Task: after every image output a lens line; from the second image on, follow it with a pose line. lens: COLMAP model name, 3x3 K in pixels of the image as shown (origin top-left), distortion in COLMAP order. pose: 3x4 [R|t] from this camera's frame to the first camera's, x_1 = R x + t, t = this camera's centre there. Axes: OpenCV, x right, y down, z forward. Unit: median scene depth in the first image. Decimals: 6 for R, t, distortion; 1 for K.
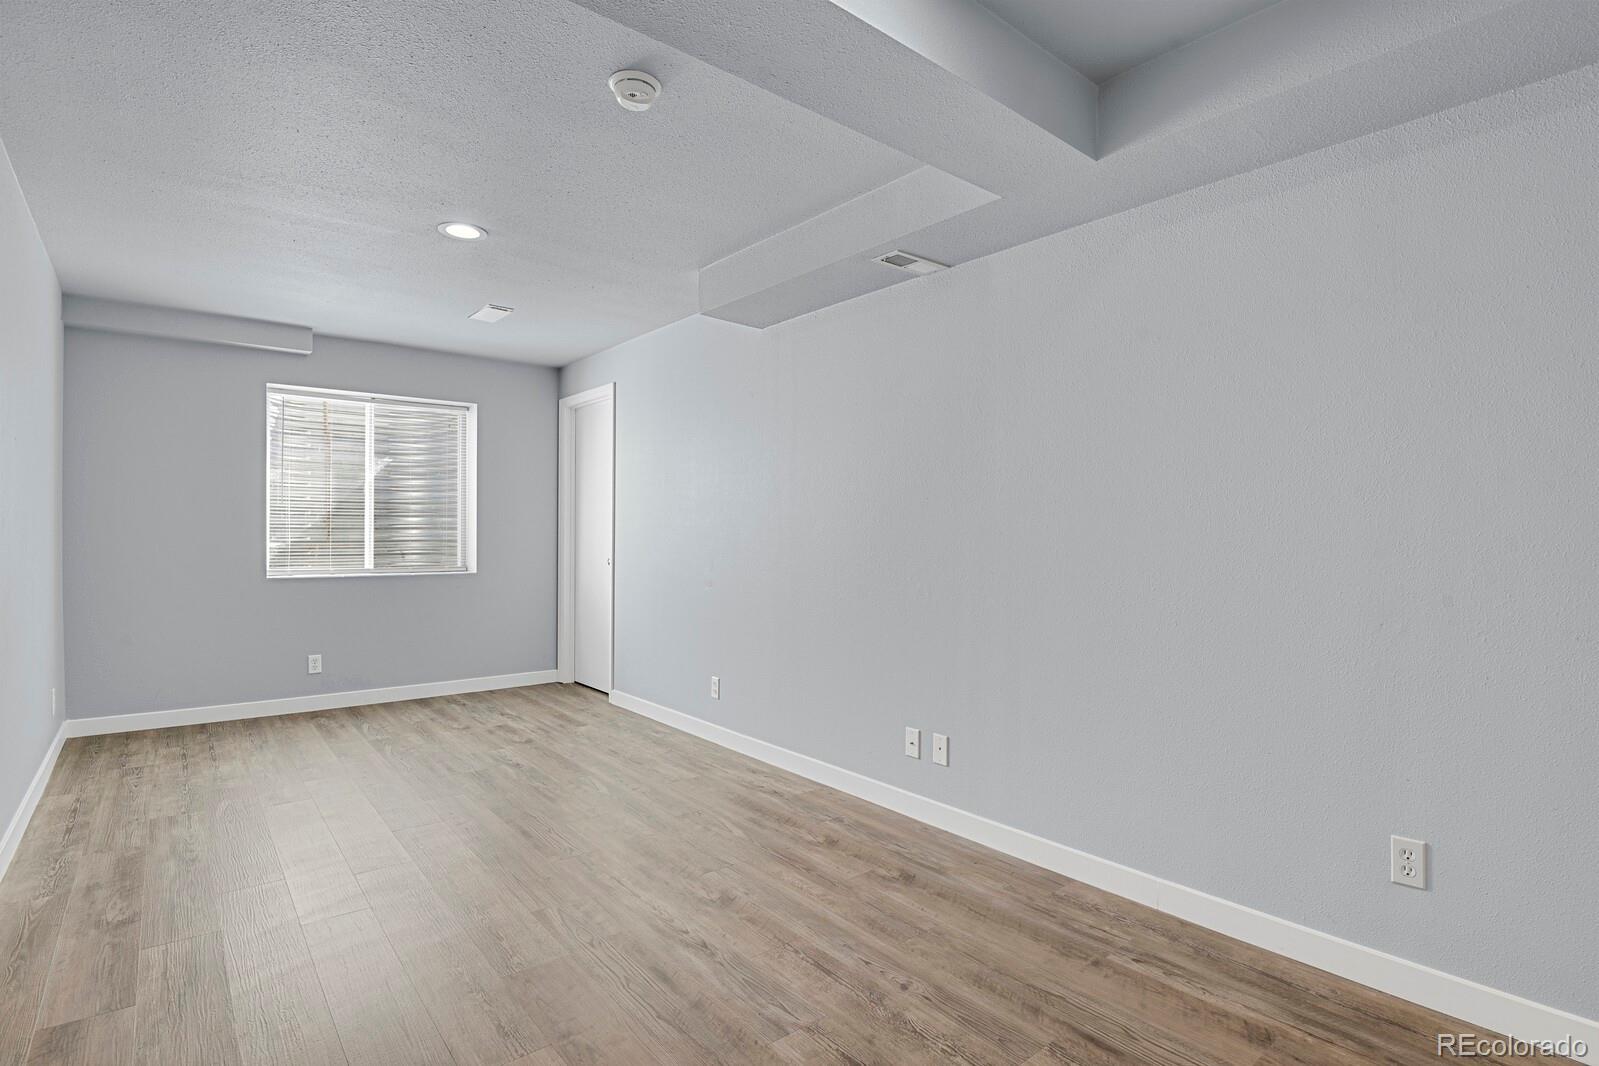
lens RADIAL K [[779.9, 0, 800.7], [0, 779.9, 535.8], [0, 0, 1]] dist [-0.022666, -0.000613]
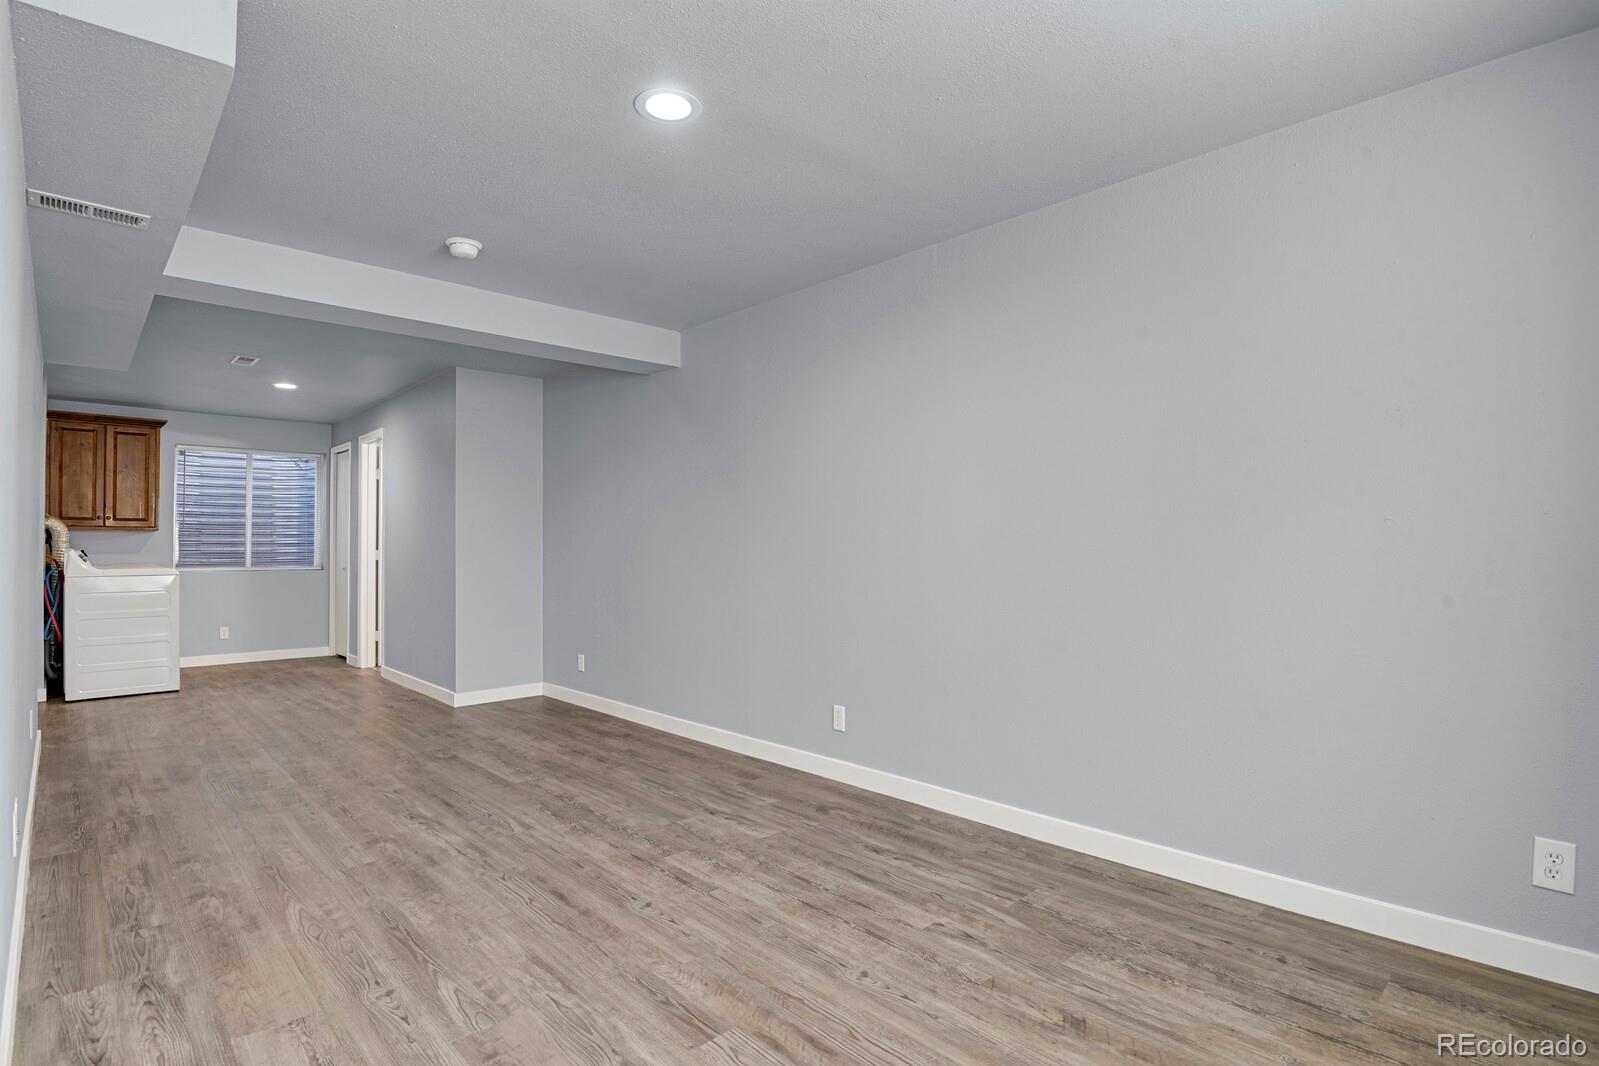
lens RADIAL K [[779.9, 0, 797.2], [0, 779.9, 529.3], [0, 0, 1]] dist [-0.022666, -0.000613]
pose [[-0.997276, -0.000457, -0.073759, -0.584047], [0.000786, 0.999858, -0.016824, 0.001464], [0.073757, -0.016836, -0.997134, 1.976895]]
